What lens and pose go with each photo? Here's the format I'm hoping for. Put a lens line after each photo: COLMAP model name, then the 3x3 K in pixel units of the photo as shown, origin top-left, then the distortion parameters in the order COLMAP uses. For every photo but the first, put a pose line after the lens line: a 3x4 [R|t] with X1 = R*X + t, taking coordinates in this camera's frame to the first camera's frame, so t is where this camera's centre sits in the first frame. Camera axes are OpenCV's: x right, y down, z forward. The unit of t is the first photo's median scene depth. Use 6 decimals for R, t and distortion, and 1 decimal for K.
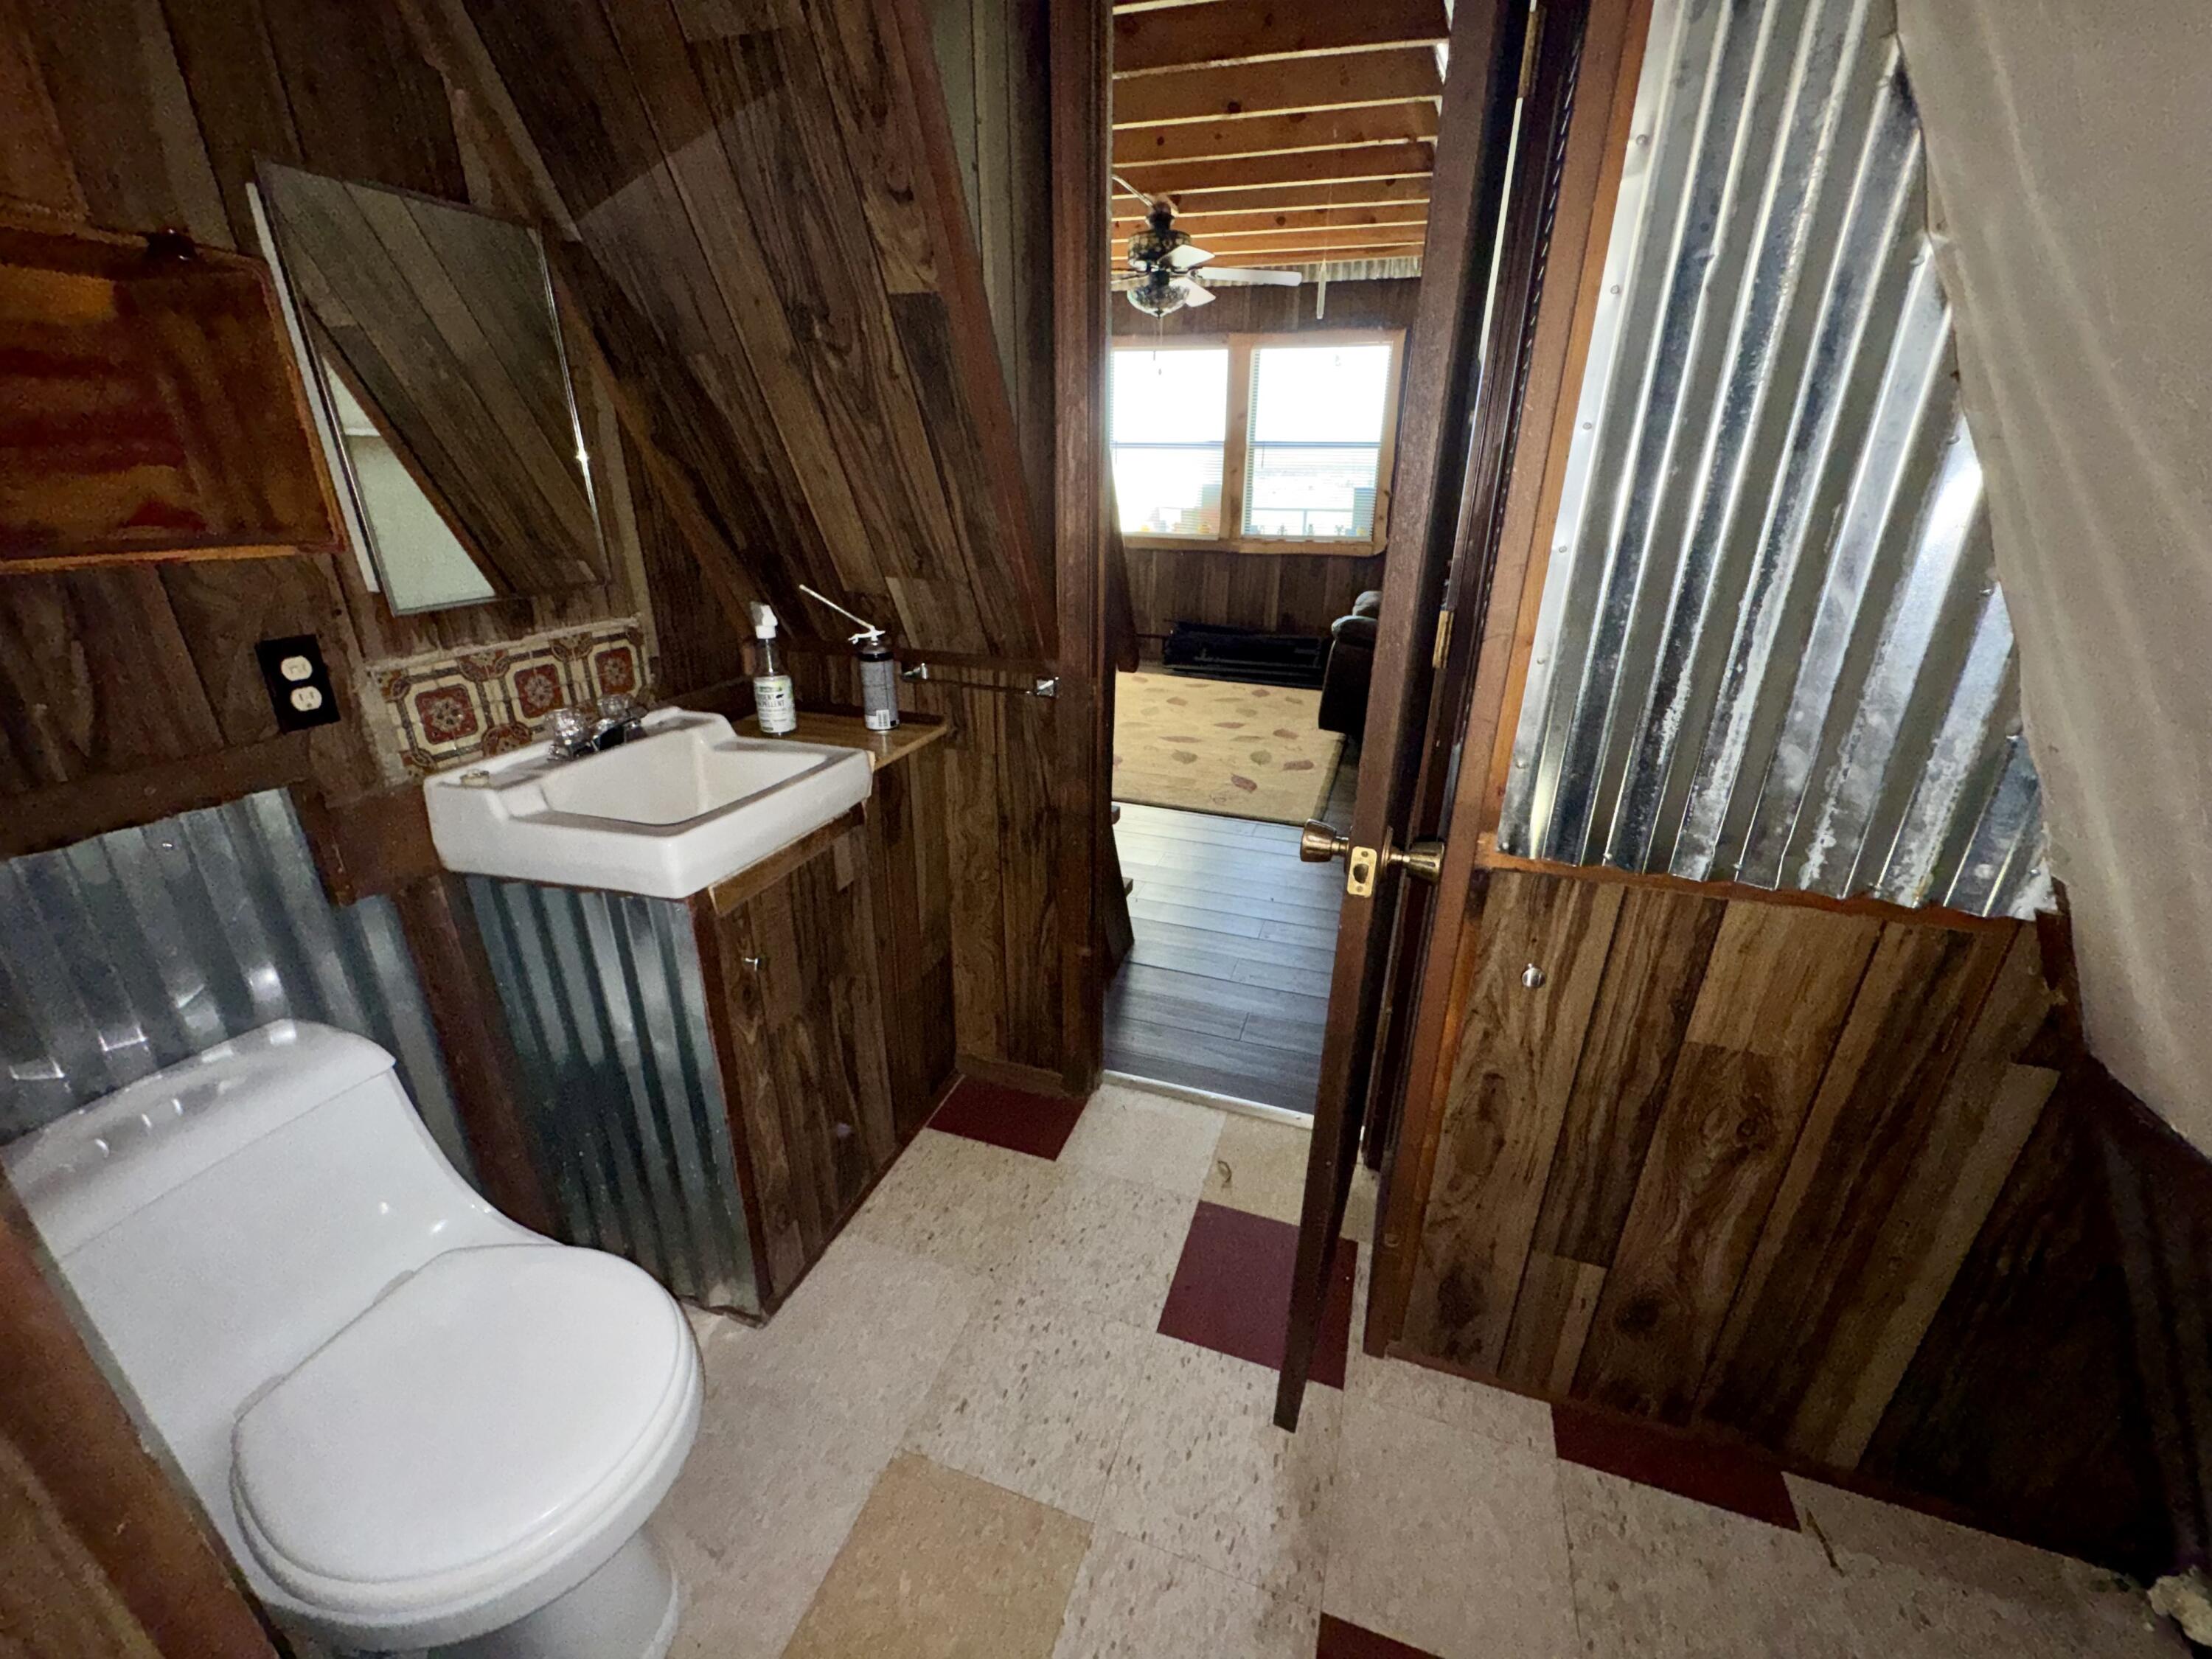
lens RADIAL K [[889.1, 0, 1113.9], [0, 889.1, 825.9], [0, 0, 1]] dist [-0.000288, 0.000083]
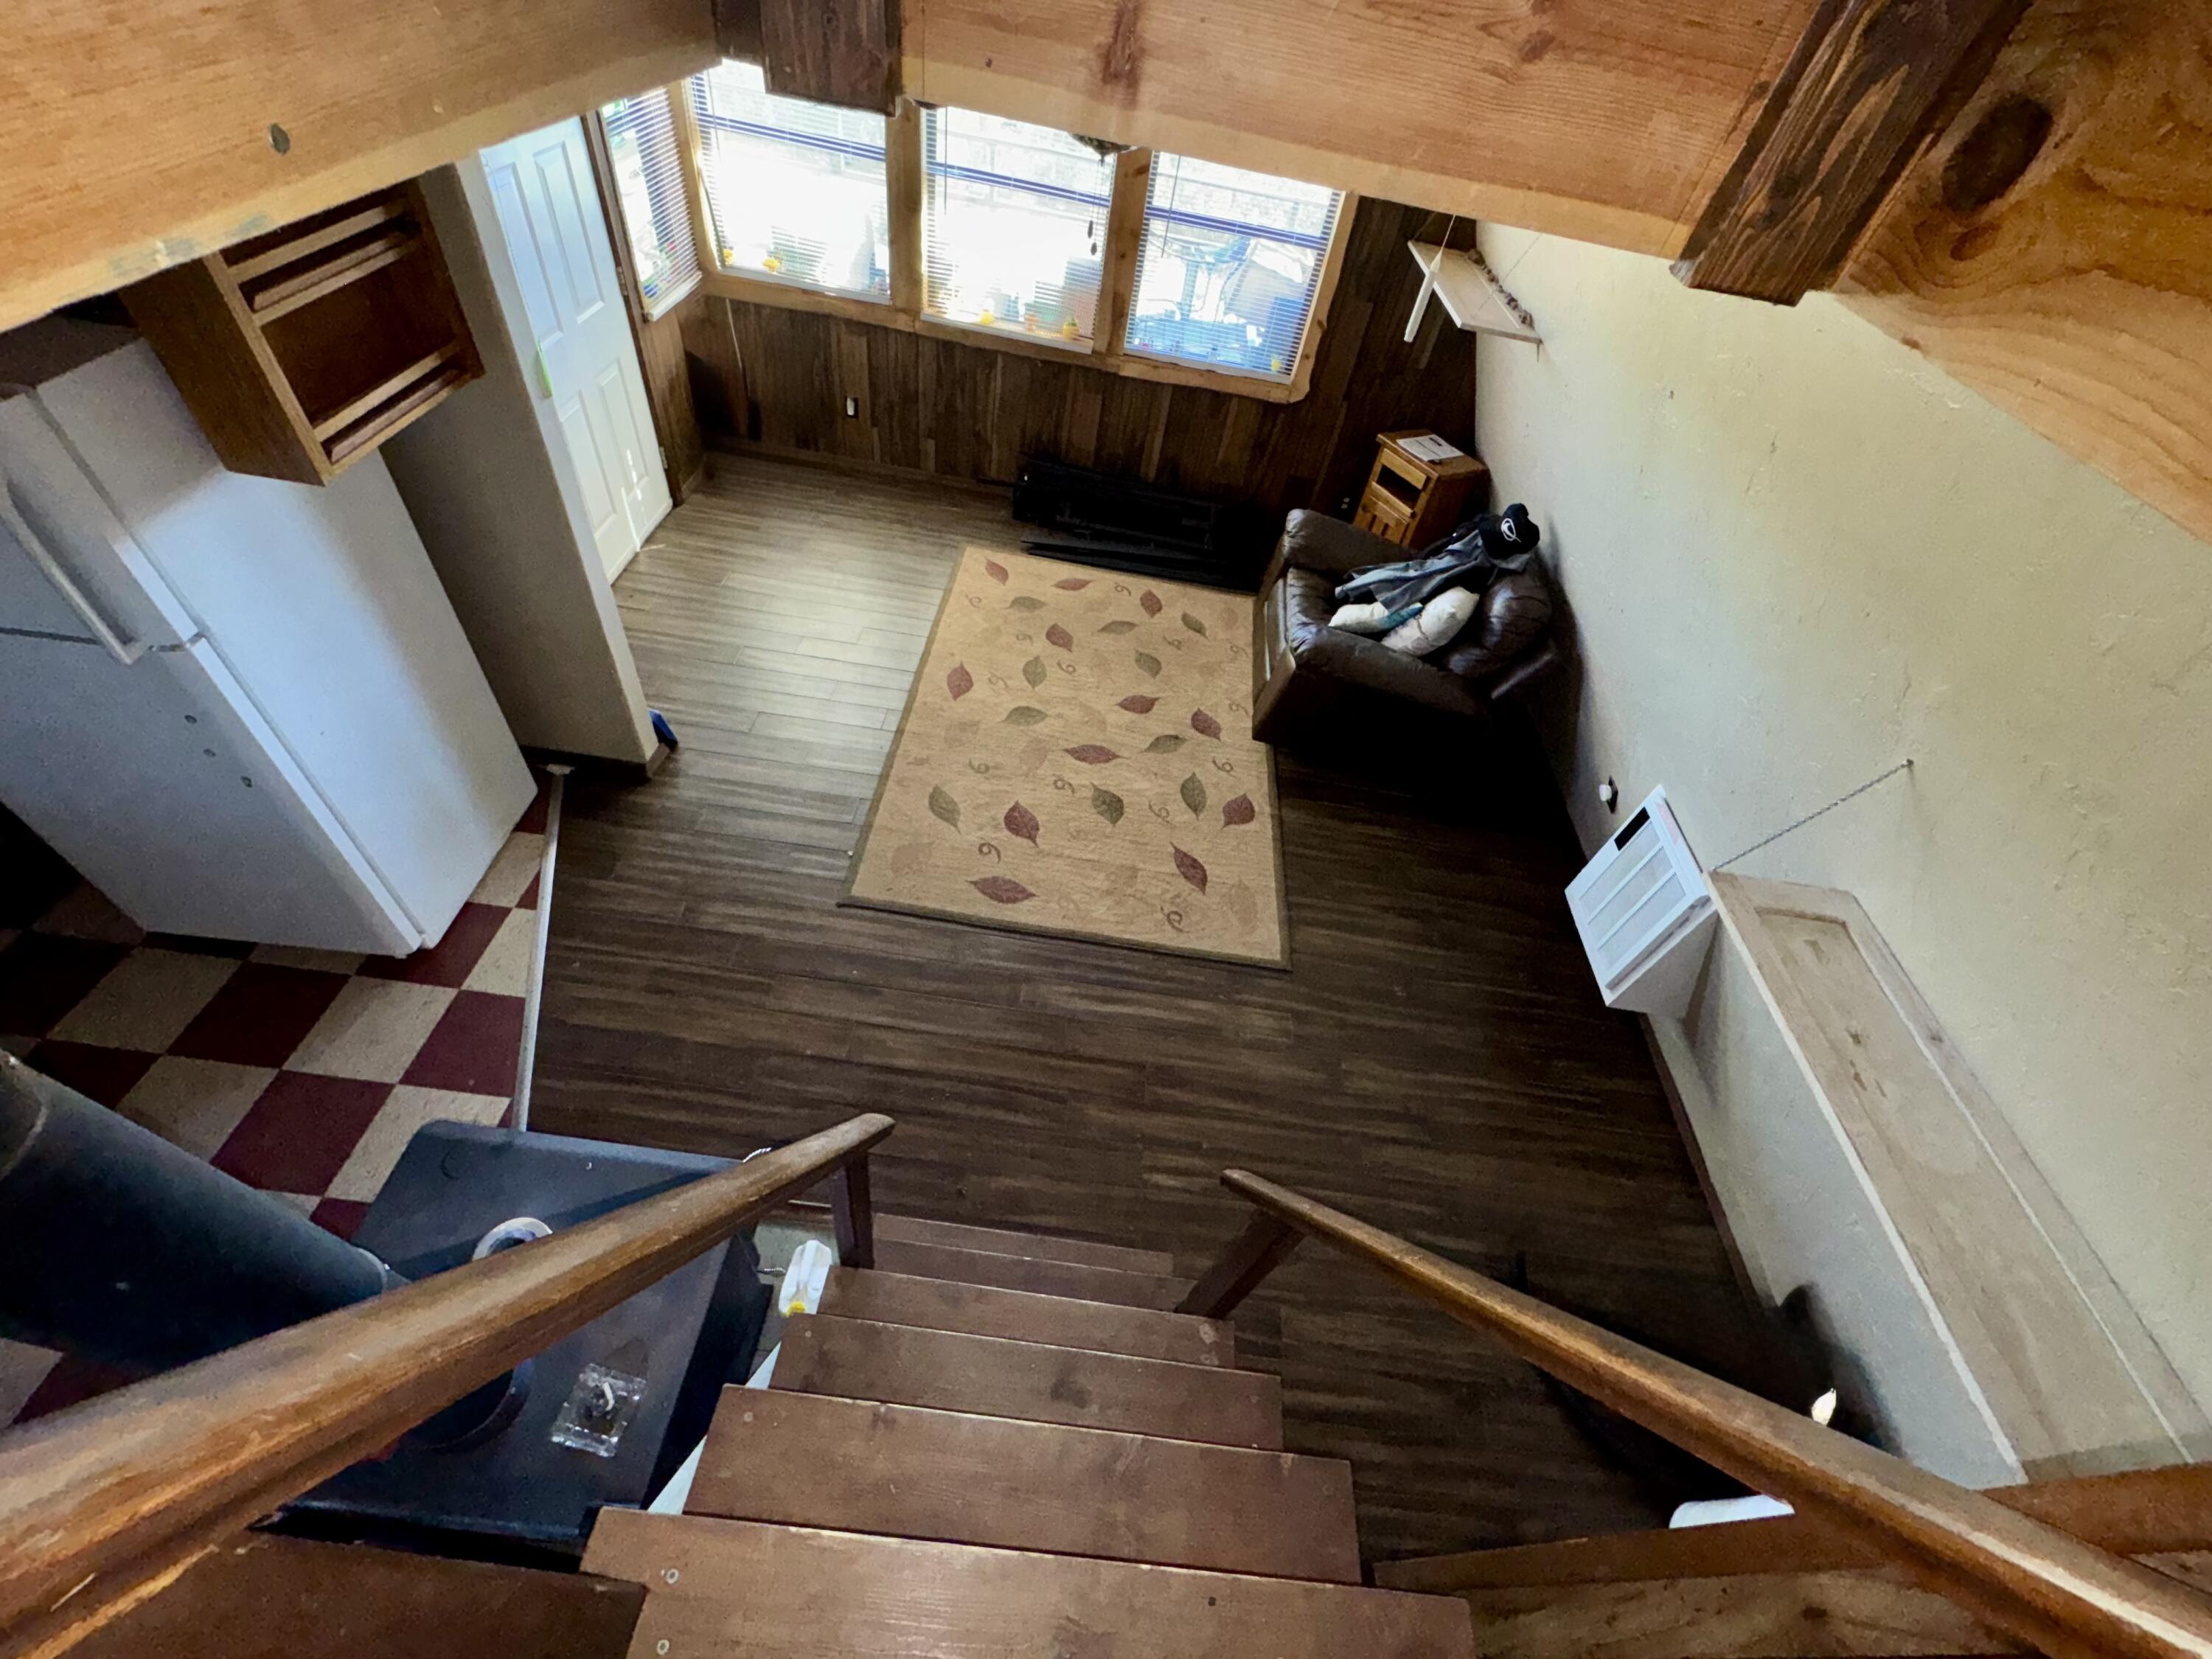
lens RADIAL K [[891.6, 0, 1106.0], [0, 891.6, 829.5], [0, 0, 1]] dist [-0.008625, -0.000082]
pose [[0.960432, -0.091998, 0.262883, -0.117069], [-0.036579, 0.894030, 0.446512, -0.351970], [-0.276104, -0.438460, 0.855289, 0.236082]]
